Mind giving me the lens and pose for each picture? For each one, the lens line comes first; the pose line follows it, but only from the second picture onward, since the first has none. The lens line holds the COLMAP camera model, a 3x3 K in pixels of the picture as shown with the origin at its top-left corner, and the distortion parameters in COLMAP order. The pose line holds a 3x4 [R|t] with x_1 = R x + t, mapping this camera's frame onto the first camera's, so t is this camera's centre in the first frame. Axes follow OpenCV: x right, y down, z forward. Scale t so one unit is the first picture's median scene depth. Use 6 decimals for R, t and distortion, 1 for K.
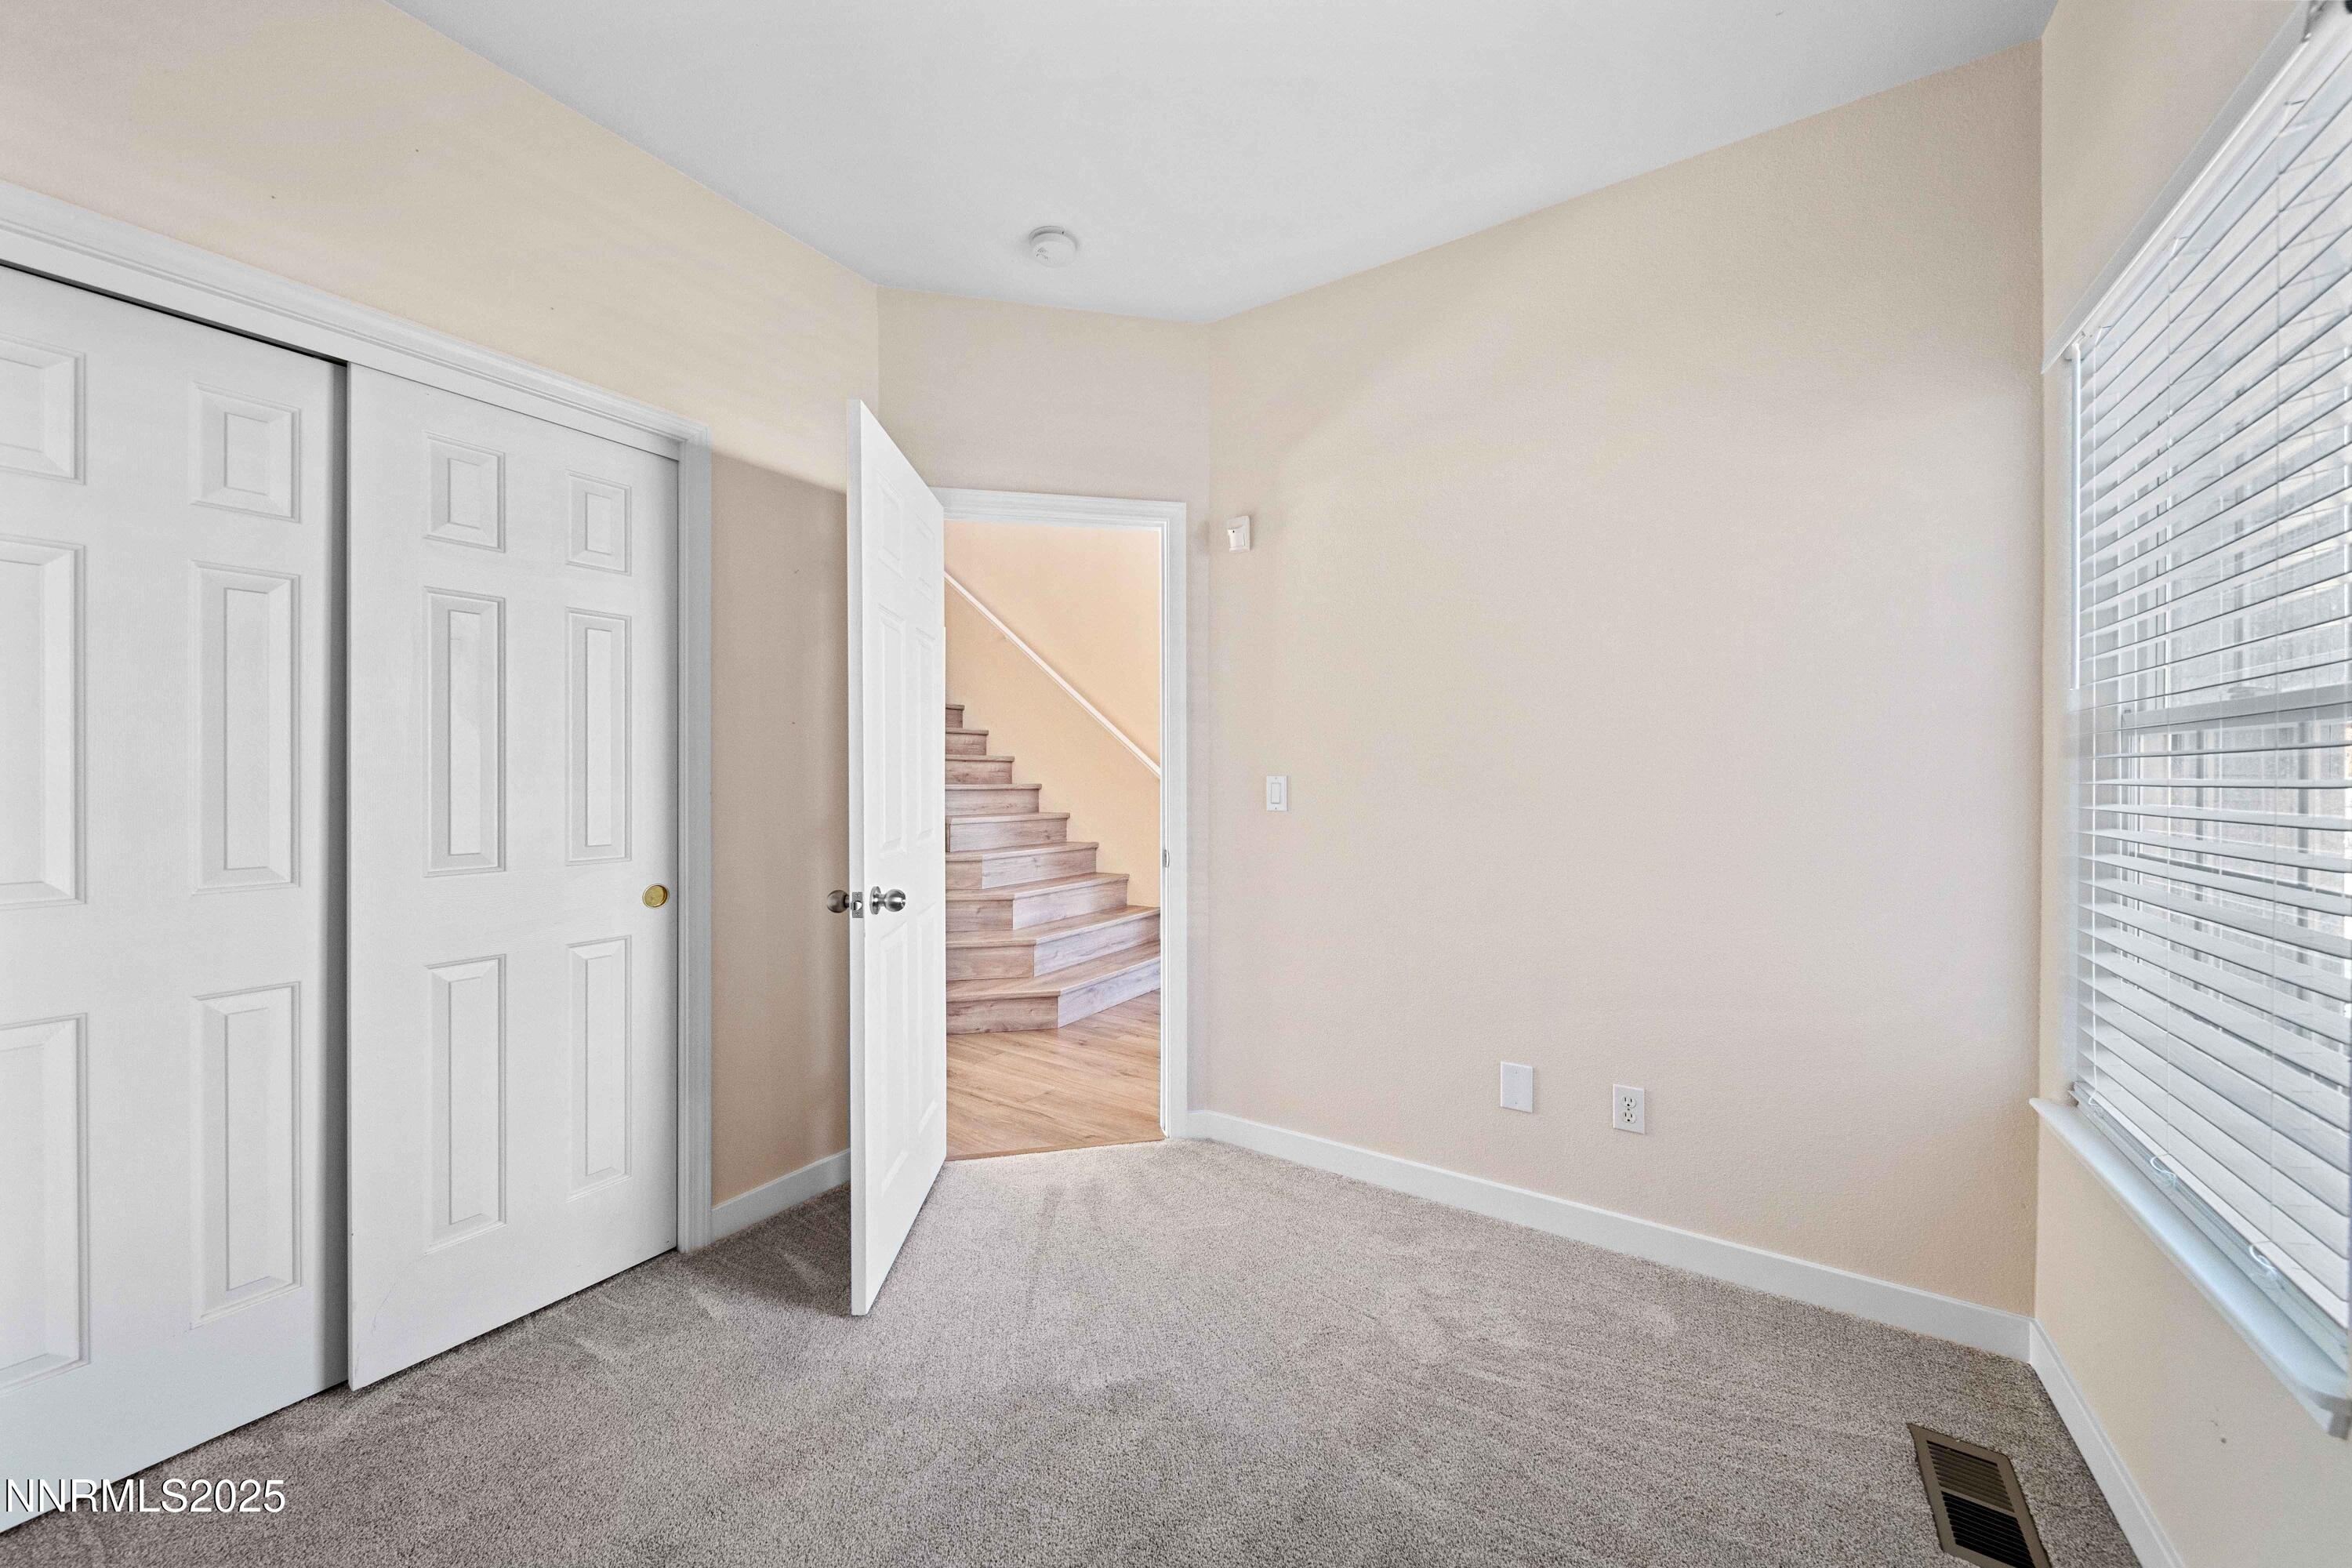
lens RADIAL K [[842.7, 0, 1184.3], [0, 842.7, 777.1], [0, 0, 1]] dist [-0.009369, -0.000062]
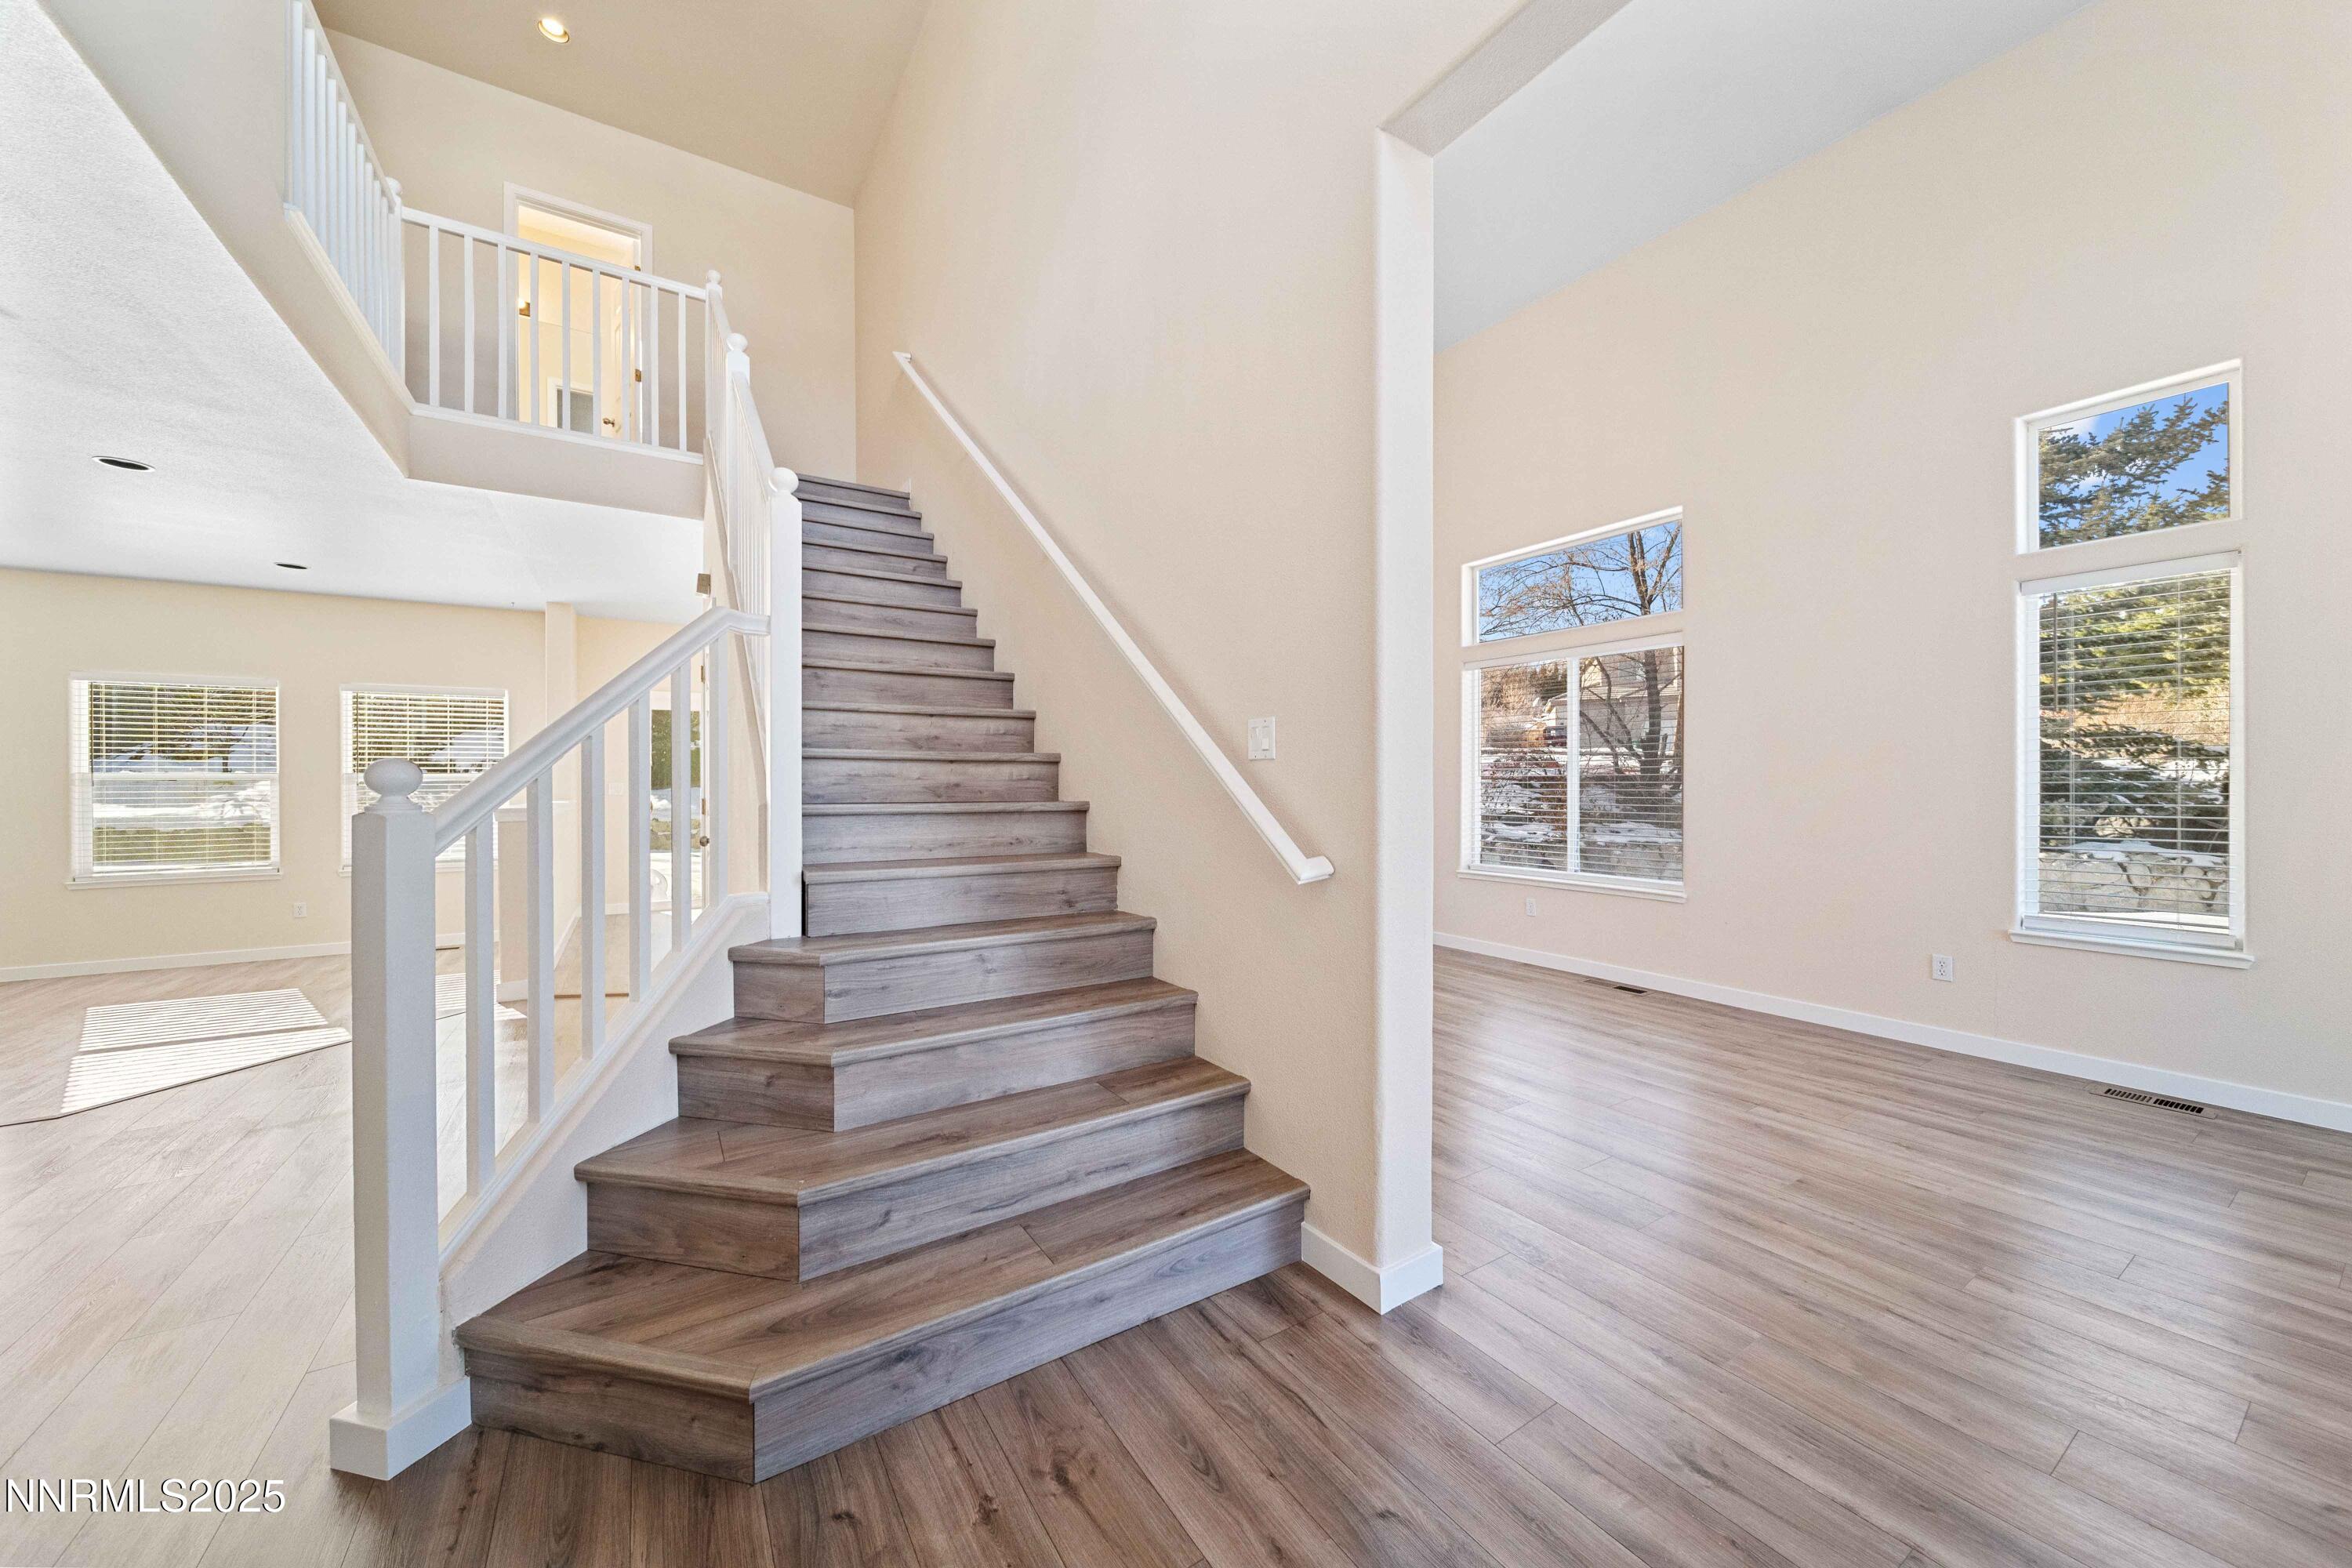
lens RADIAL K [[842.7, 0, 1164.3], [0, 842.7, 777.0], [0, 0, 1]] dist [-0.009369, -0.000062]
pose [[0.903658, -0.003712, -0.428239, 0.137993], [-0.000655, 0.999949, -0.010051, -0.003676], [0.428255, 0.009364, 0.903609, 0.619367]]
